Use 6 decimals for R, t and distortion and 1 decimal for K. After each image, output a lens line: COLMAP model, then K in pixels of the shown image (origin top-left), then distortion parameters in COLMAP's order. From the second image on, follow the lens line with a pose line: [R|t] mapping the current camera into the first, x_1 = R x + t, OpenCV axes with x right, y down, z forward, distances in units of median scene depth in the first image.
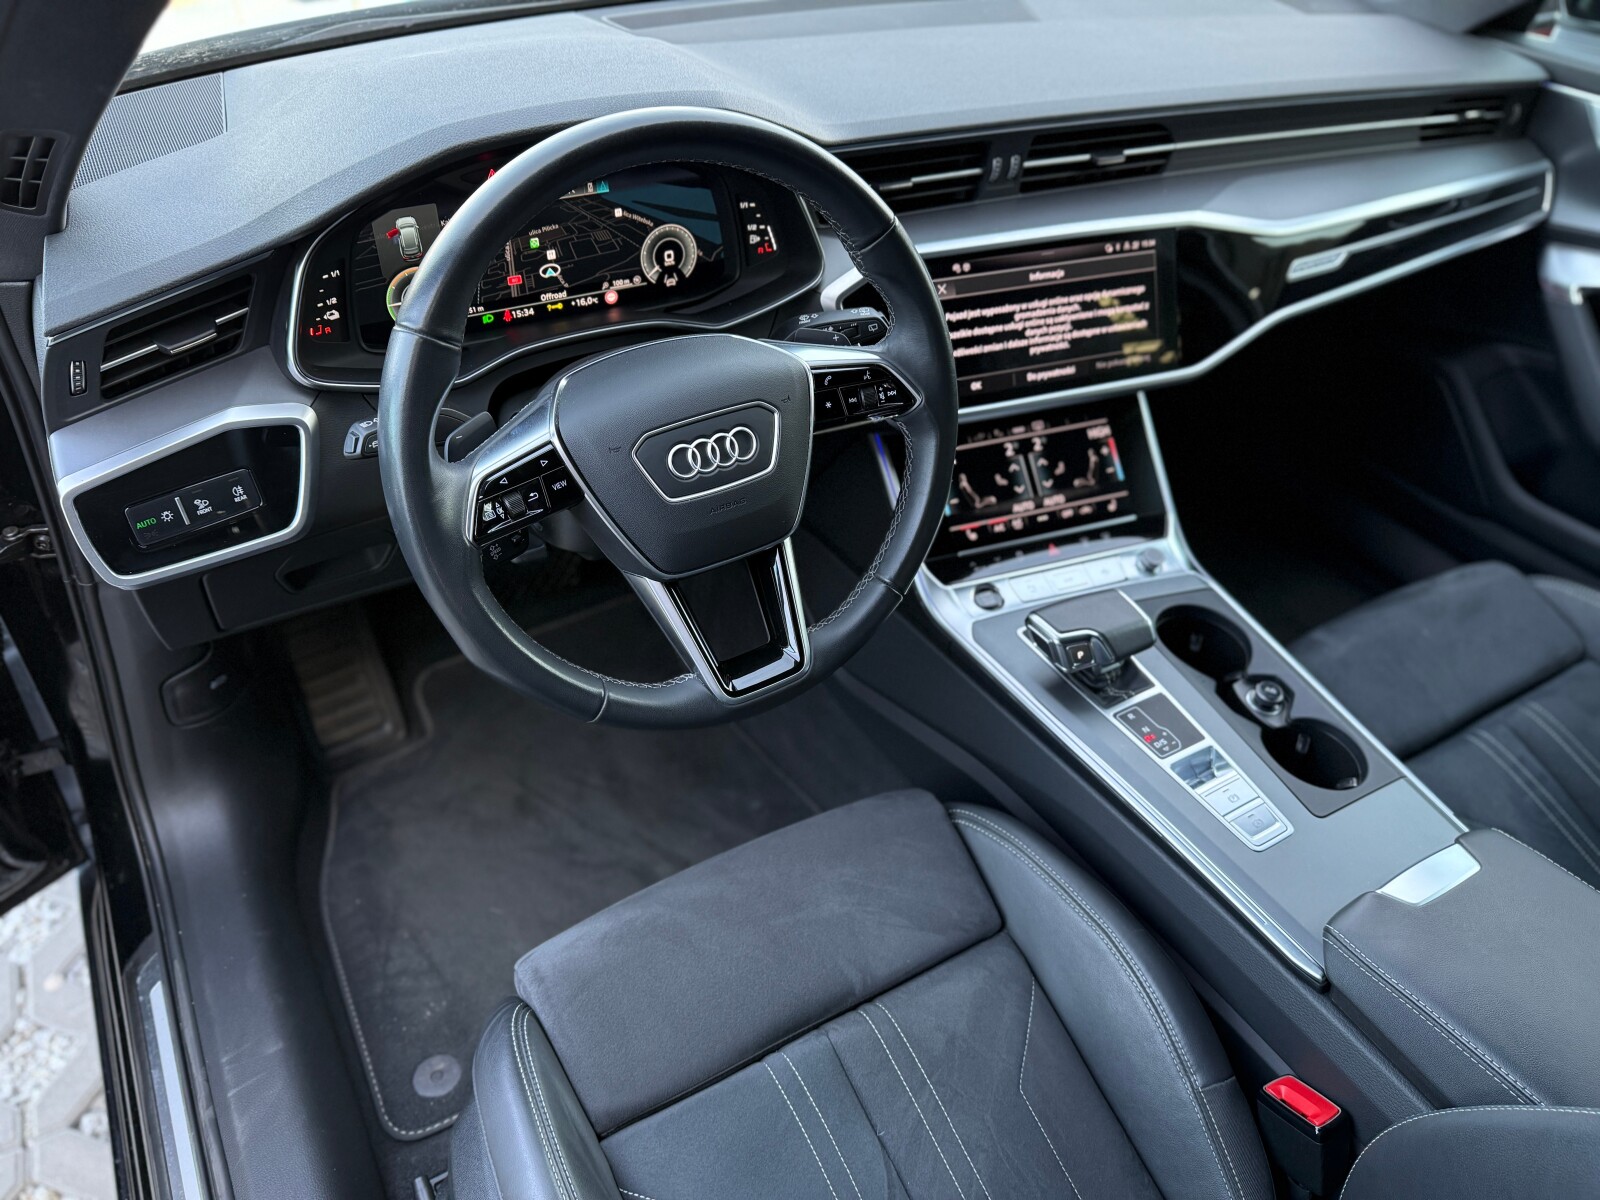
lens RADIAL K [[1122.6, 0, 791.0], [0, 1122.6, 601.2], [0, 0, 1]] dist [0.108299, -0.172518]
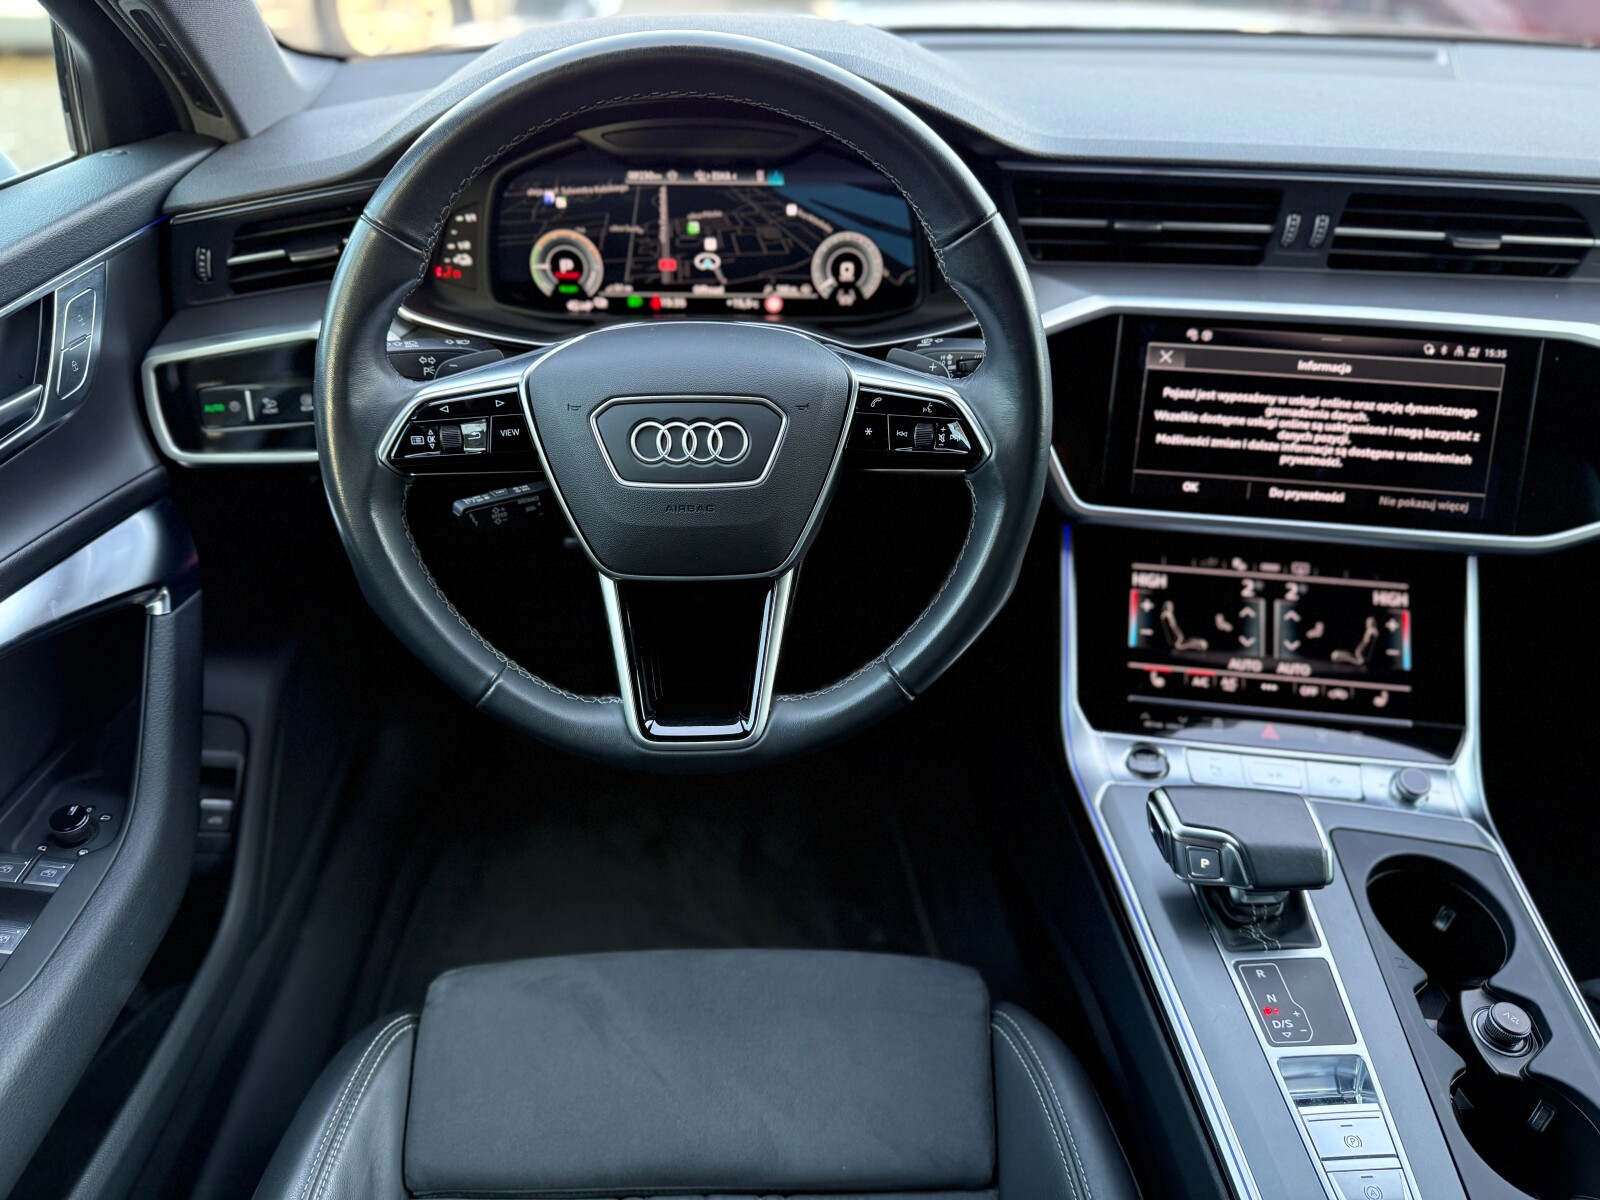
lens RADIAL K [[1129.9, 0, 799.7], [0, 1129.9, 609.0], [0, 0, 1]] dist [0.036862, -0.087543]
pose [[0.876402, 0.243045, -0.415750, 0.269314], [-0.287424, 0.956668, -0.046628, 0.001141], [0.386402, 0.160362, 0.908283, 0.207786]]
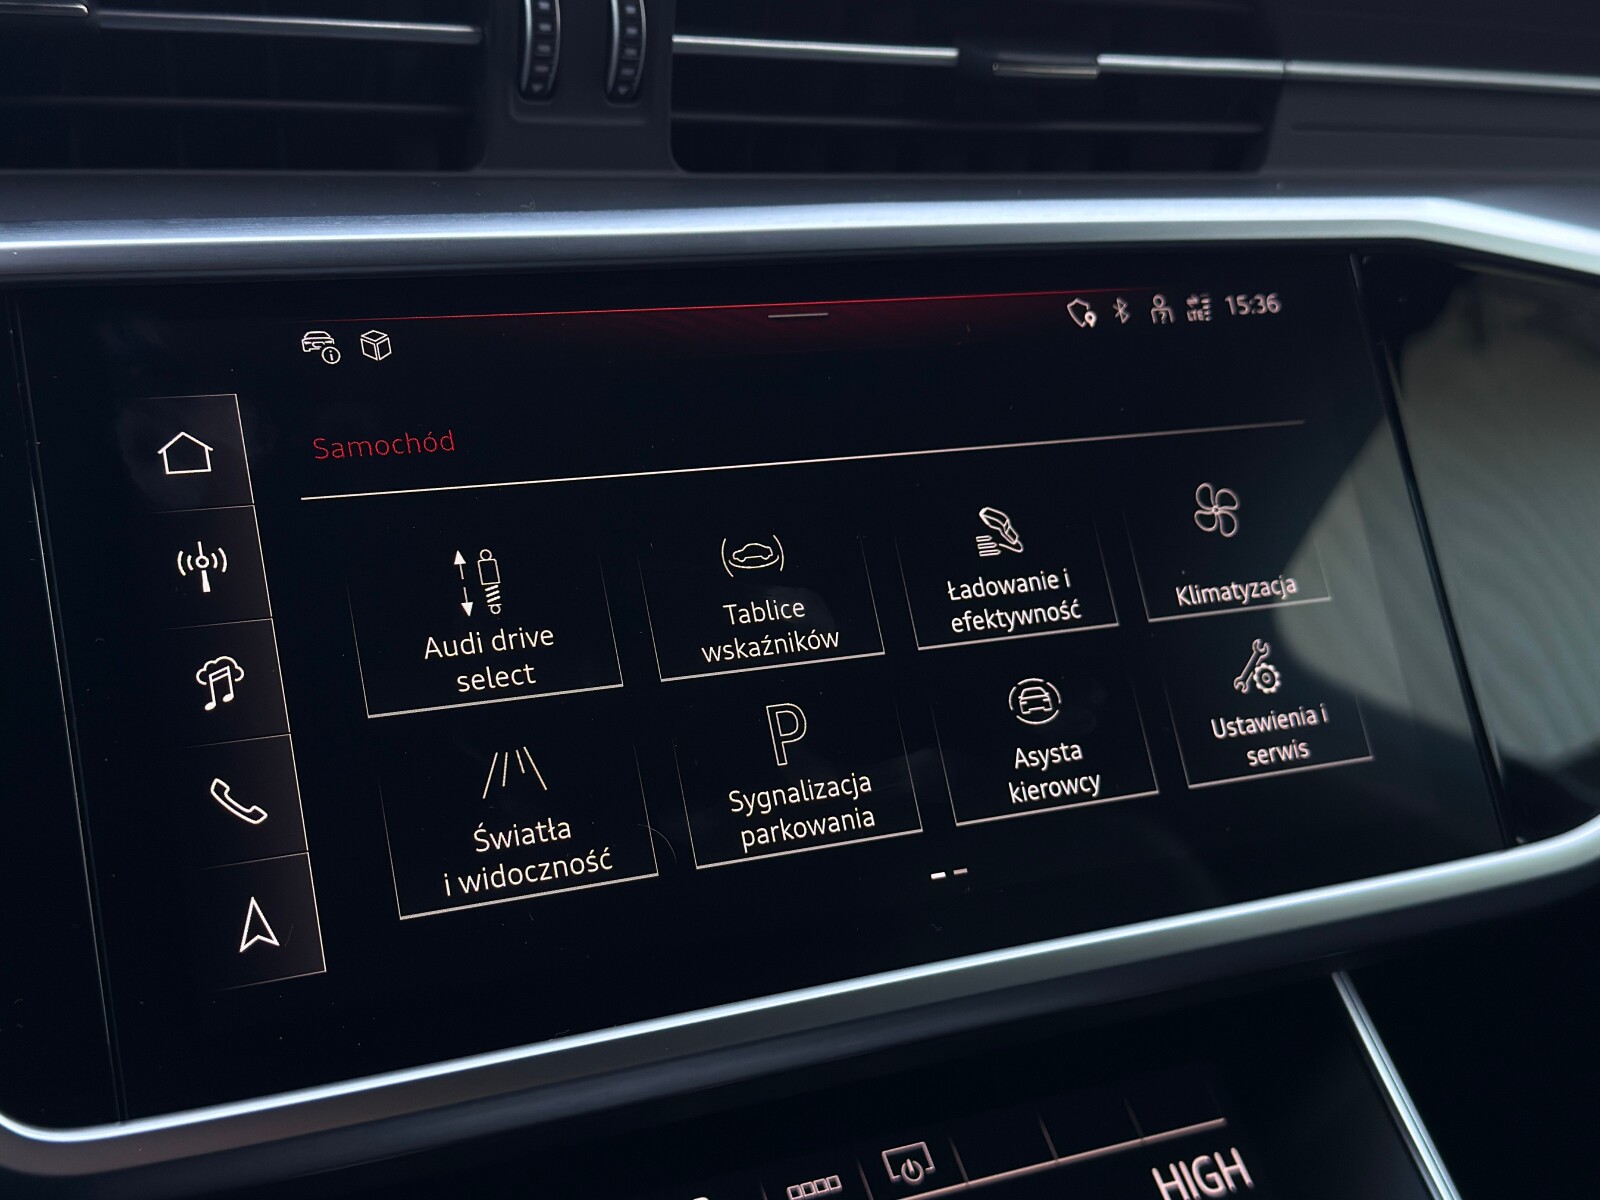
lens RADIAL K [[2107.4, 0, 800.0], [0, 2107.4, 600.0], [0, 0, 1]] dist [0.181541, -0.399480]
pose [[0.994270, -0.058646, 0.089372, 0.185550], [0.092696, 0.889399, -0.447634, -0.081023], [-0.053235, 0.453354, 0.889740, 0.664613]]
